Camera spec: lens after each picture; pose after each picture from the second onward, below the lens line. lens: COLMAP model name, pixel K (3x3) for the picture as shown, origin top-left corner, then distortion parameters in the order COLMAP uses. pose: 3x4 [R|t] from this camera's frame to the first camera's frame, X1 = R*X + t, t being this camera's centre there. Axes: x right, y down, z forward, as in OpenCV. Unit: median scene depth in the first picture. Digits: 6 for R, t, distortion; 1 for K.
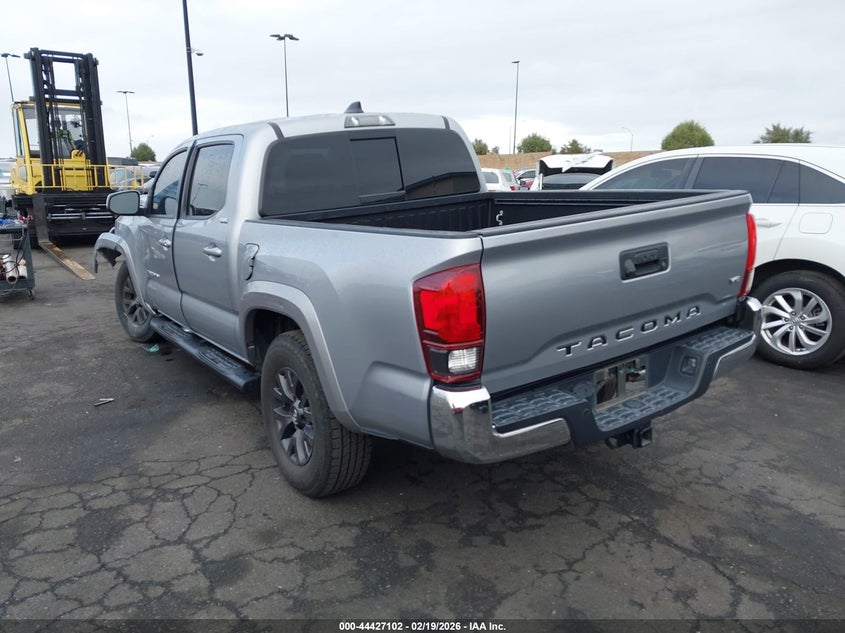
lens RADIAL K [[685.9, 0, 421.9], [0, 685.9, 273.6], [0, 0, 1]] dist [-0.006582, 0.056302]
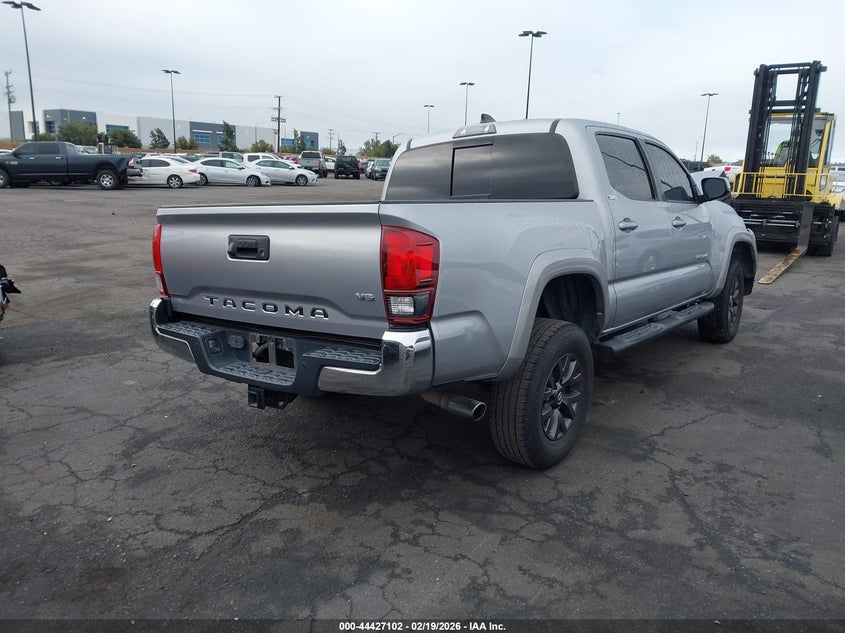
lens RADIAL K [[685.9, 0, 421.9], [0, 685.9, 273.6], [0, 0, 1]] dist [-0.006582, 0.056302]
pose [[0.274122, 0.151945, -0.949616, 1.186443], [-0.165829, 0.980117, 0.108956, -0.117748], [0.947290, 0.127607, 0.293868, 0.724859]]
